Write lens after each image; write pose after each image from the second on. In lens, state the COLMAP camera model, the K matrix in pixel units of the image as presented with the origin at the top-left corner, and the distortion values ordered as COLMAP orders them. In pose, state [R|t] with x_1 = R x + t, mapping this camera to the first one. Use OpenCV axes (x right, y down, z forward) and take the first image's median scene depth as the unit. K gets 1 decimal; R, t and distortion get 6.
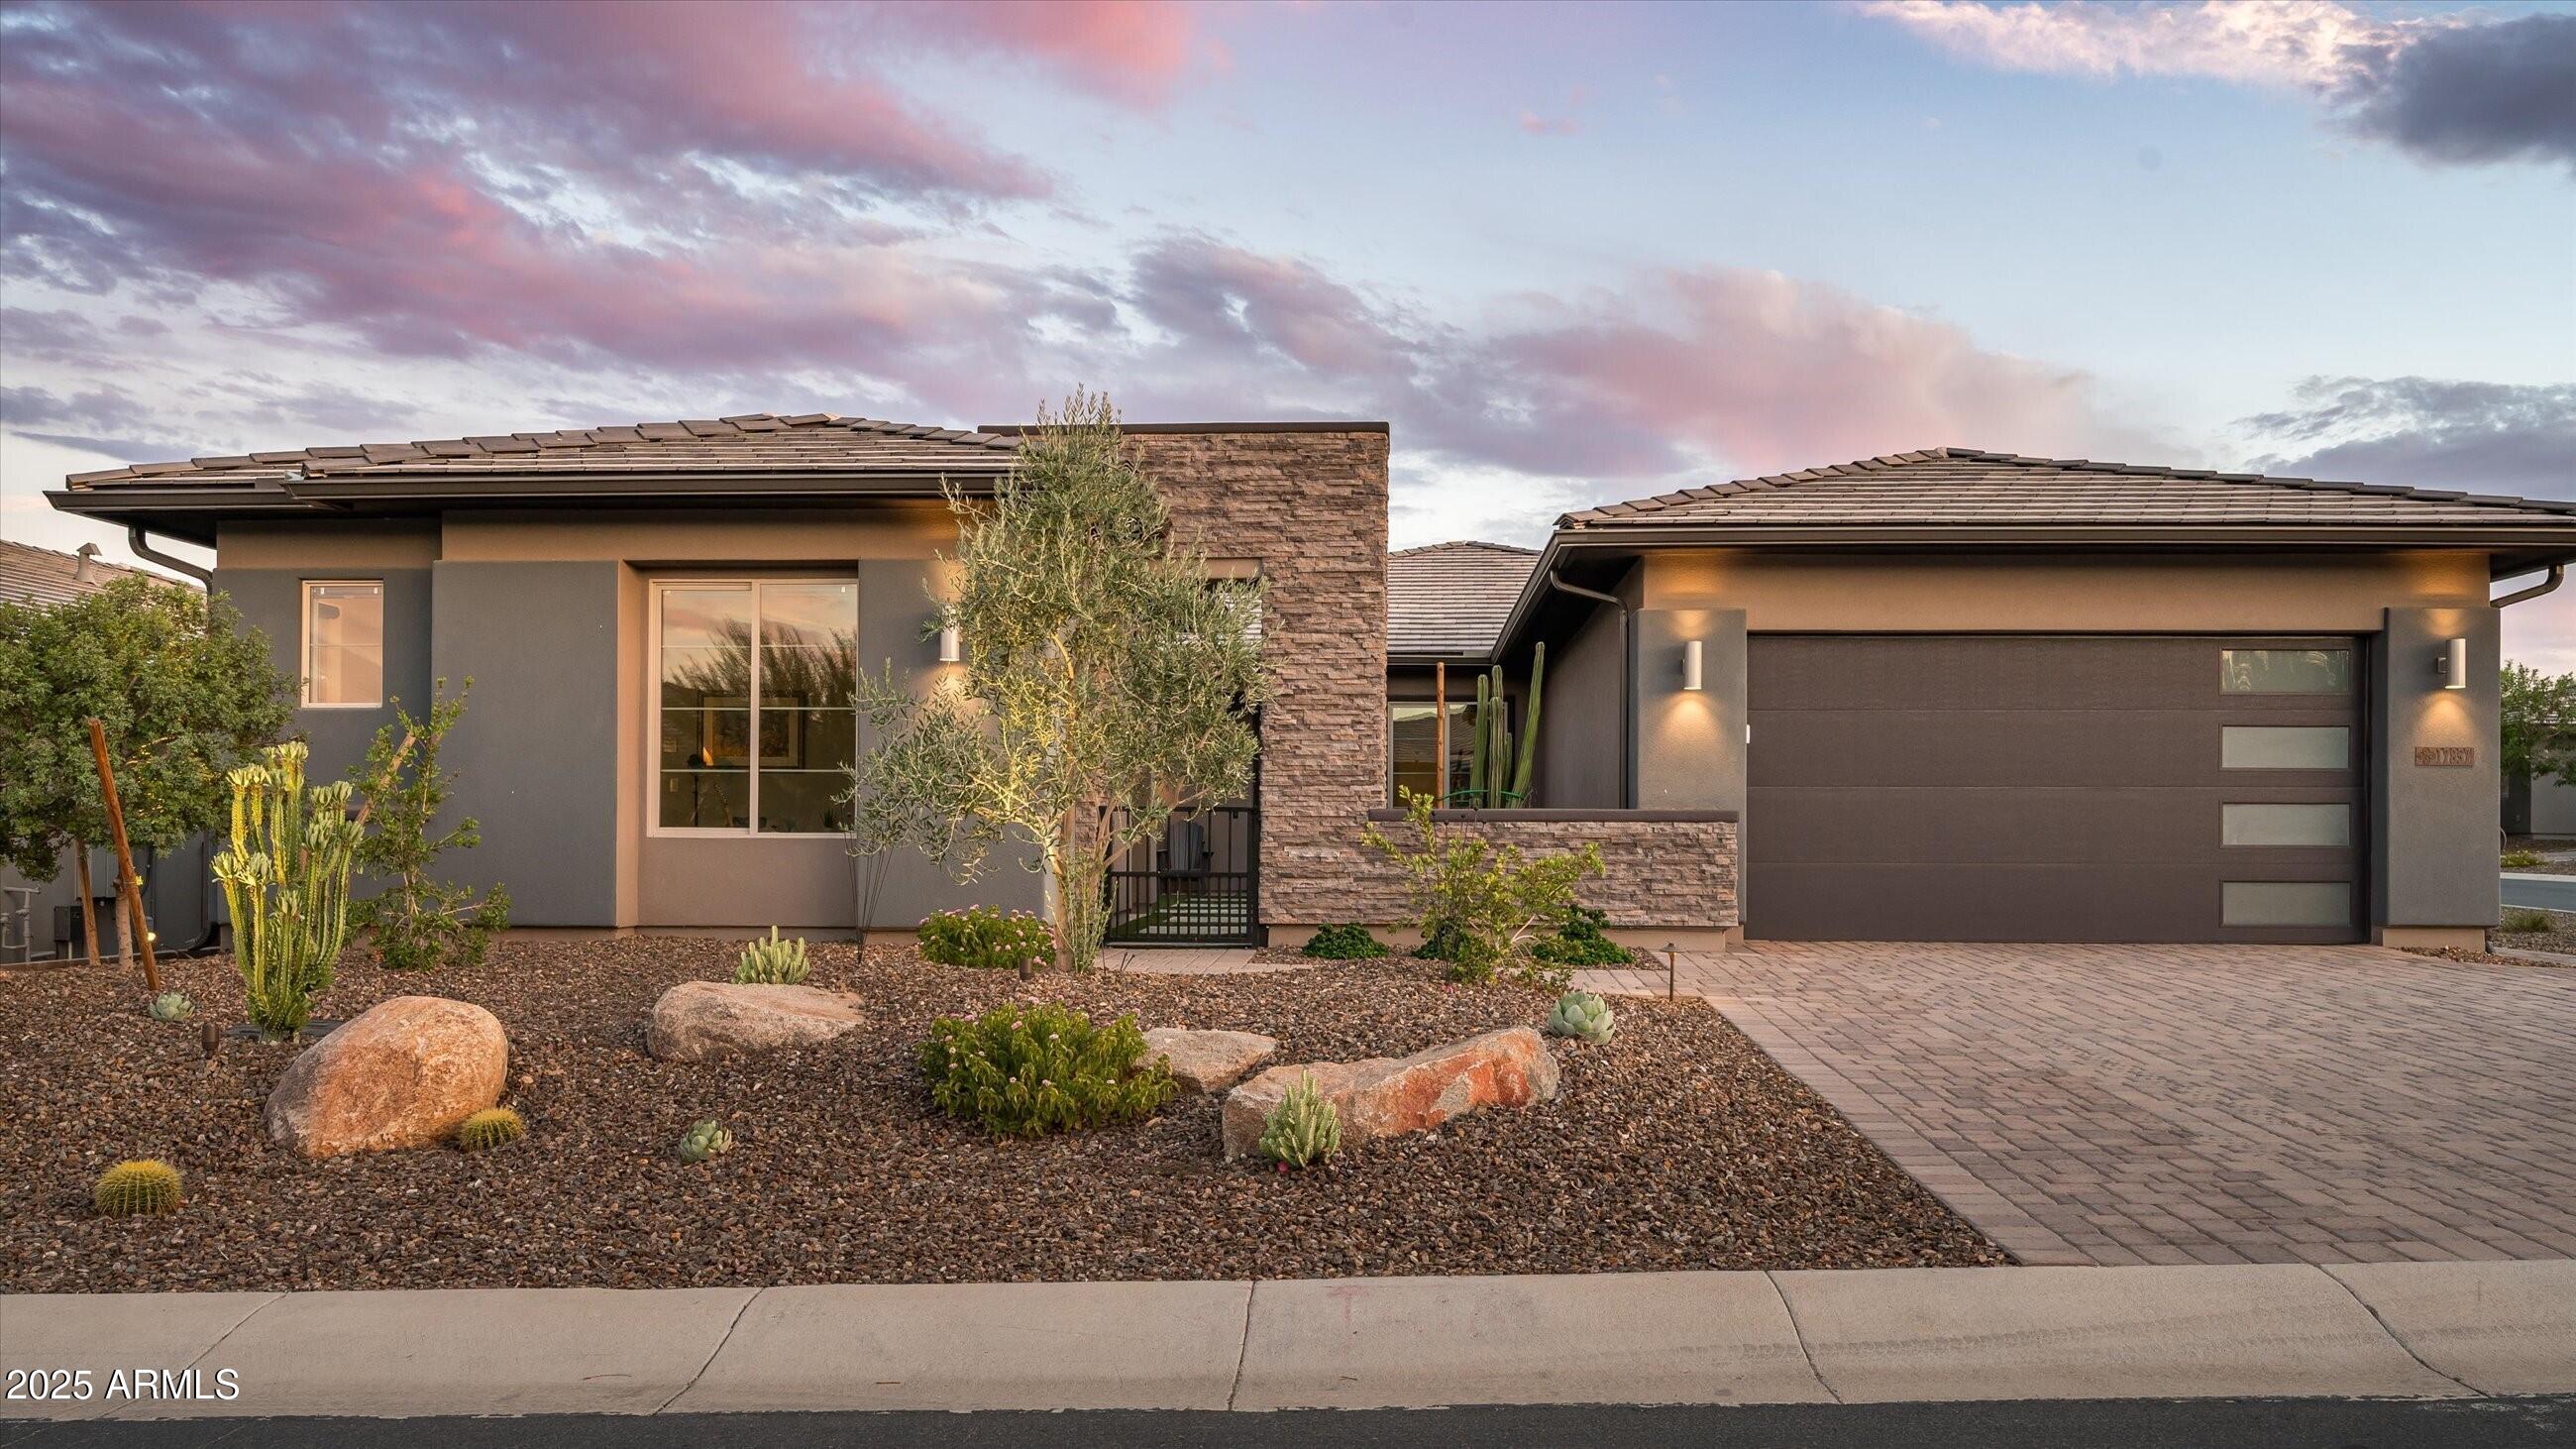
lens RADIAL K [[1946.4, 0, 1288.0], [0, 1946.4, 724.5], [0, 0, 1]] dist [-0.001309, -0.032733]
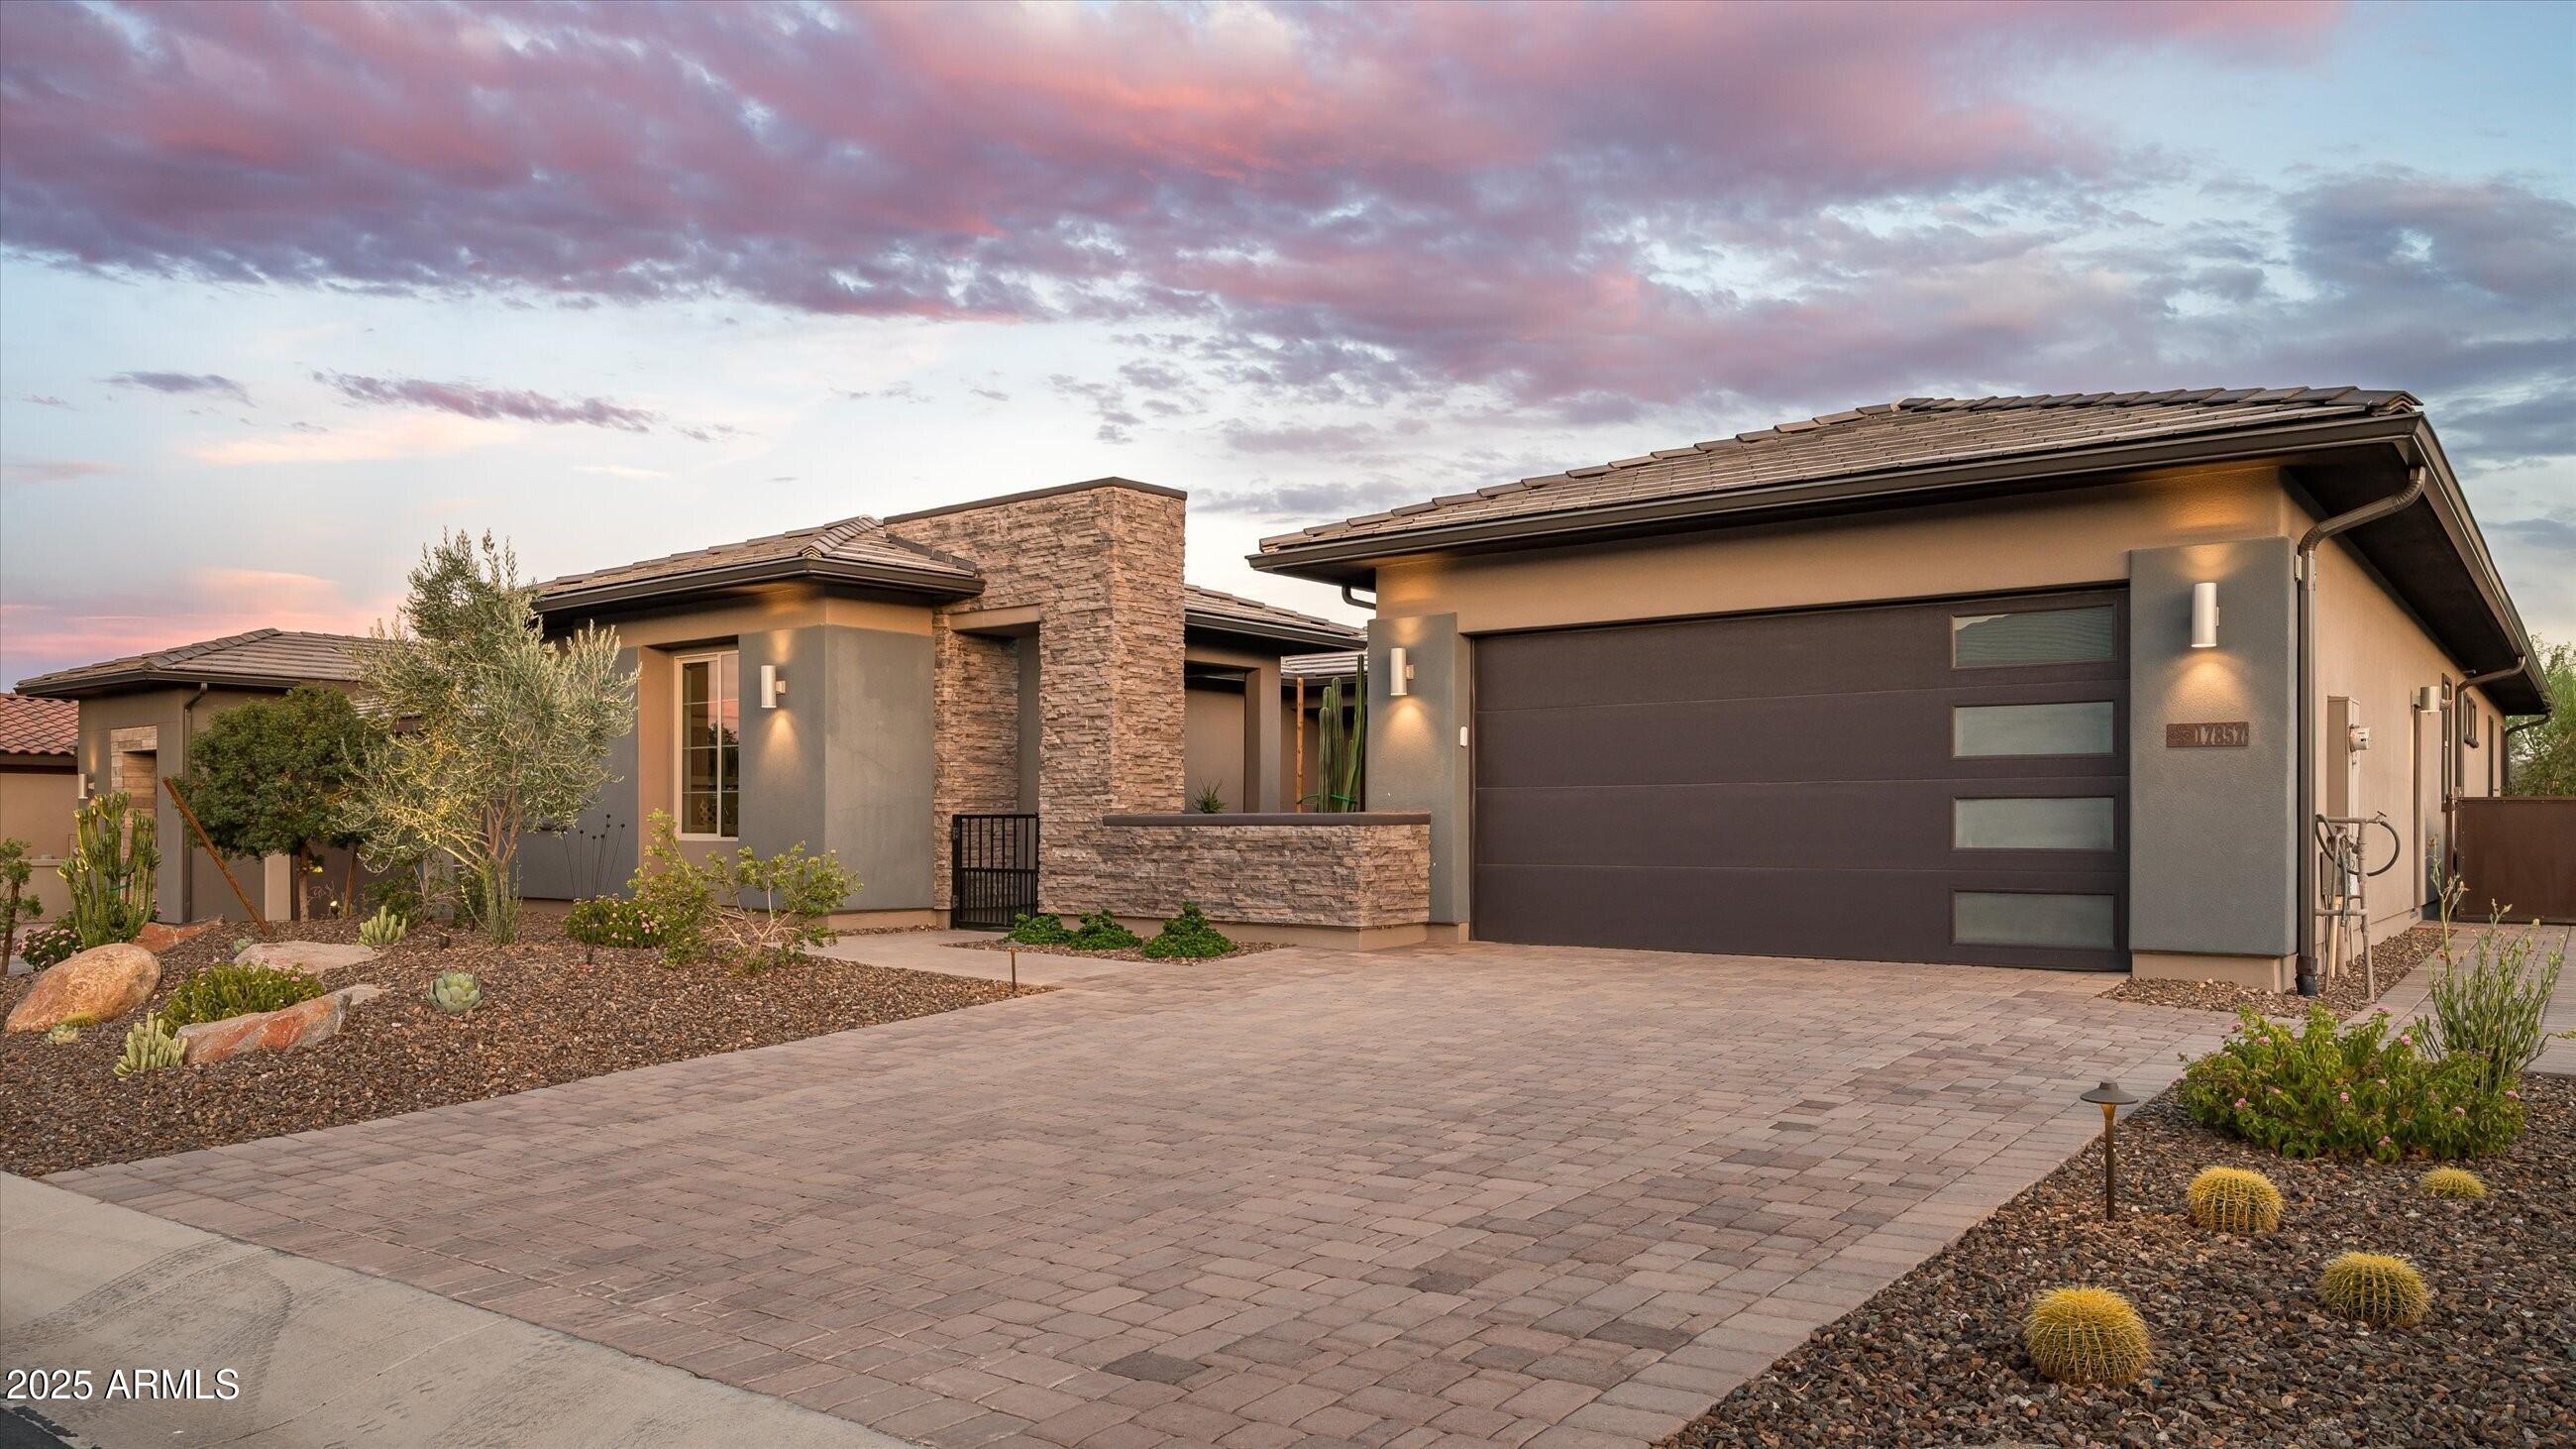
lens RADIAL K [[1704.7, 0, 1288.0], [0, 1704.7, 724.5], [0, 0, 1]] dist [0.002861, 0.000320]
pose [[0.817918, -0.038561, -0.574041, 0.705306], [0.042561, 0.999073, -0.006470, 0.000935], [0.573758, -0.019140, 0.818801, 0.236514]]
